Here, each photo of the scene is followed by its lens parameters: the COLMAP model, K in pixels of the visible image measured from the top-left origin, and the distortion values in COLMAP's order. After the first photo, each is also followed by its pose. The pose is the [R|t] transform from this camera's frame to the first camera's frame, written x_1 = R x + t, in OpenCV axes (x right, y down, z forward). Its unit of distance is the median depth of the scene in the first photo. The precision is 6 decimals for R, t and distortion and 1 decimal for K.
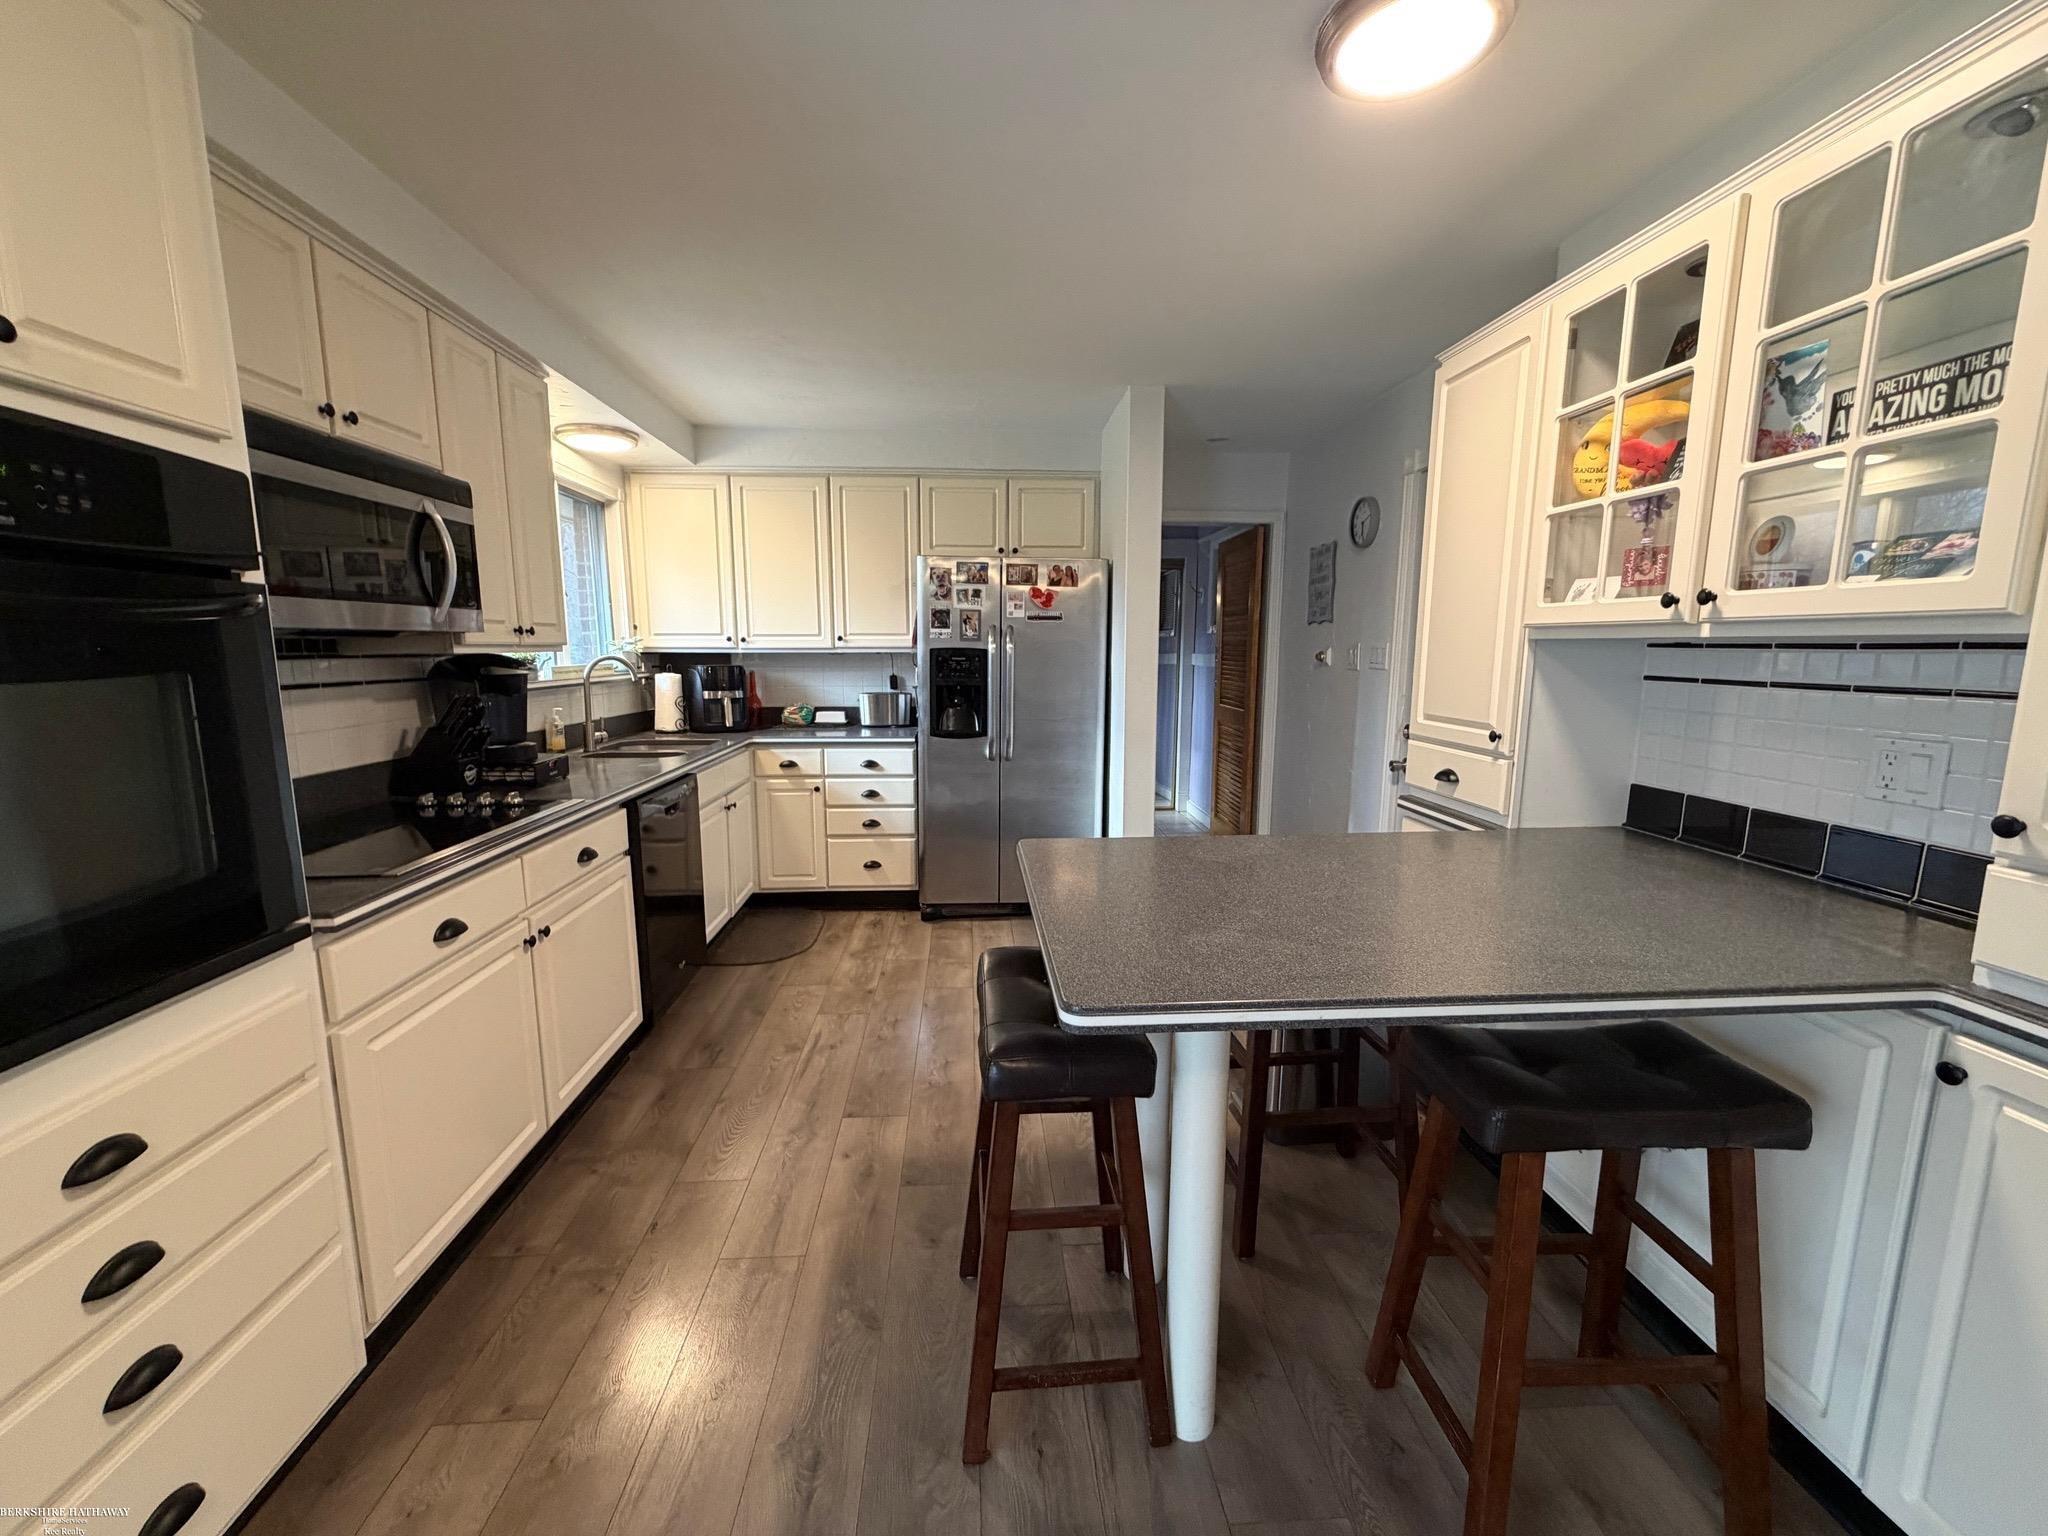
lens RADIAL K [[811.1, 0, 1020.1], [0, 811.1, 766.0], [0, 0, 1]] dist [-0.001547, -0.000088]
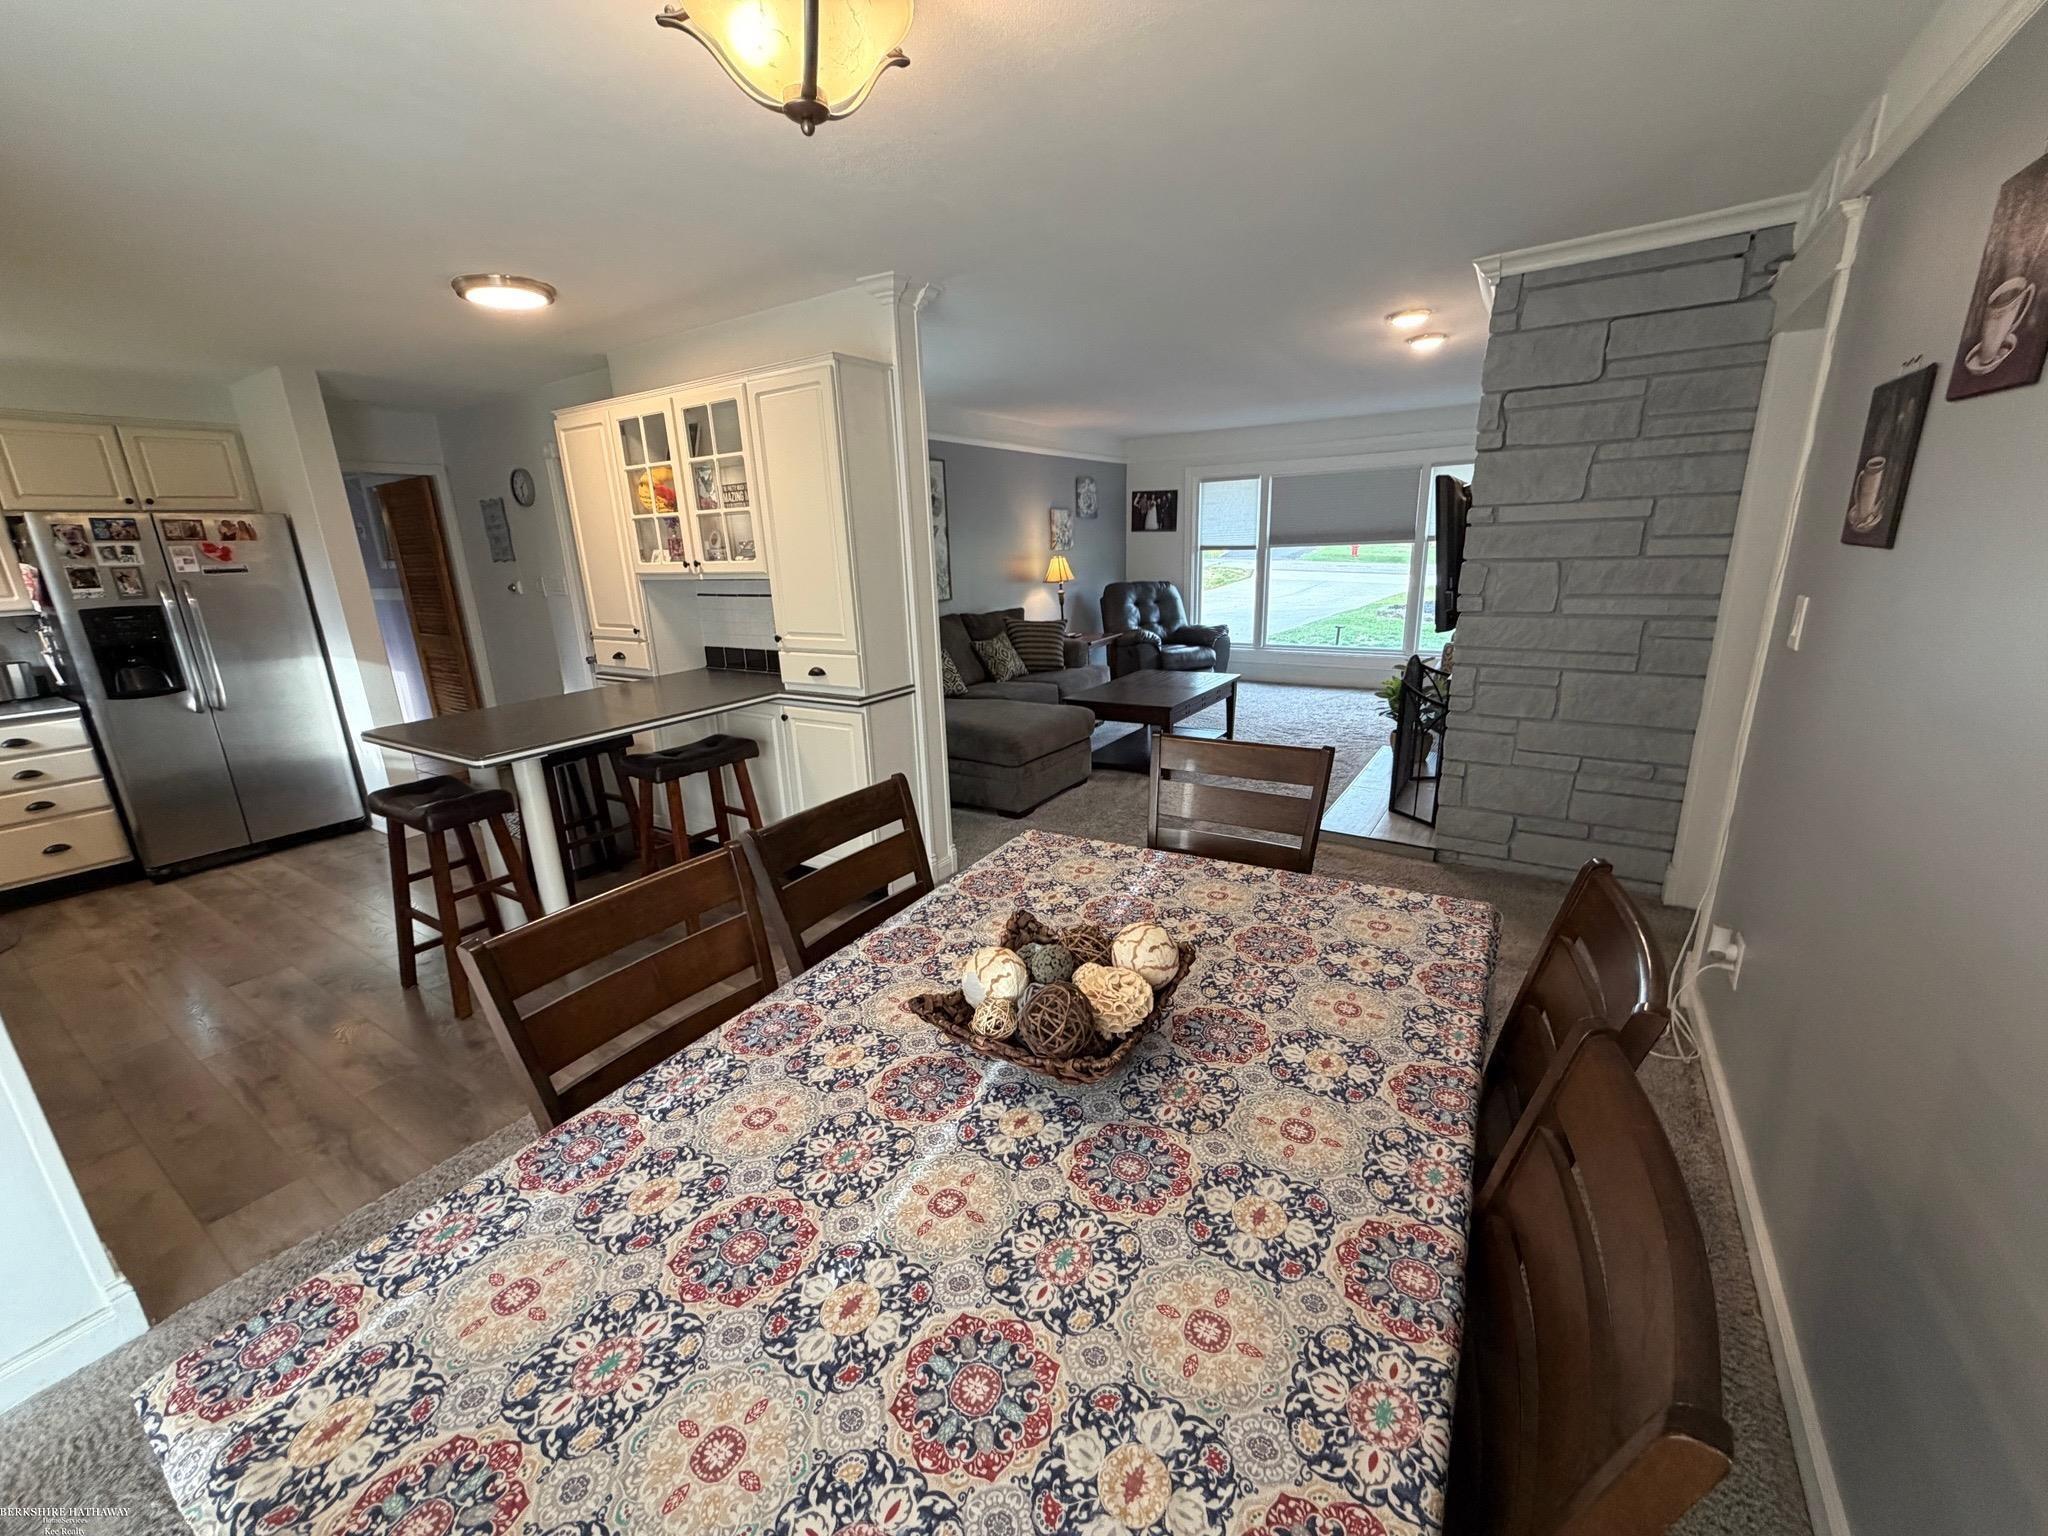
lens RADIAL K [[811.1, 0, 1020.1], [0, 811.1, 766.0], [0, 0, 1]] dist [-0.001547, -0.000088]
pose [[0.596887, -0.242122, 0.764921, -0.254202], [0.155604, 0.970211, 0.185681, 0.035328], [-0.787092, 0.008194, 0.616781, -0.543675]]
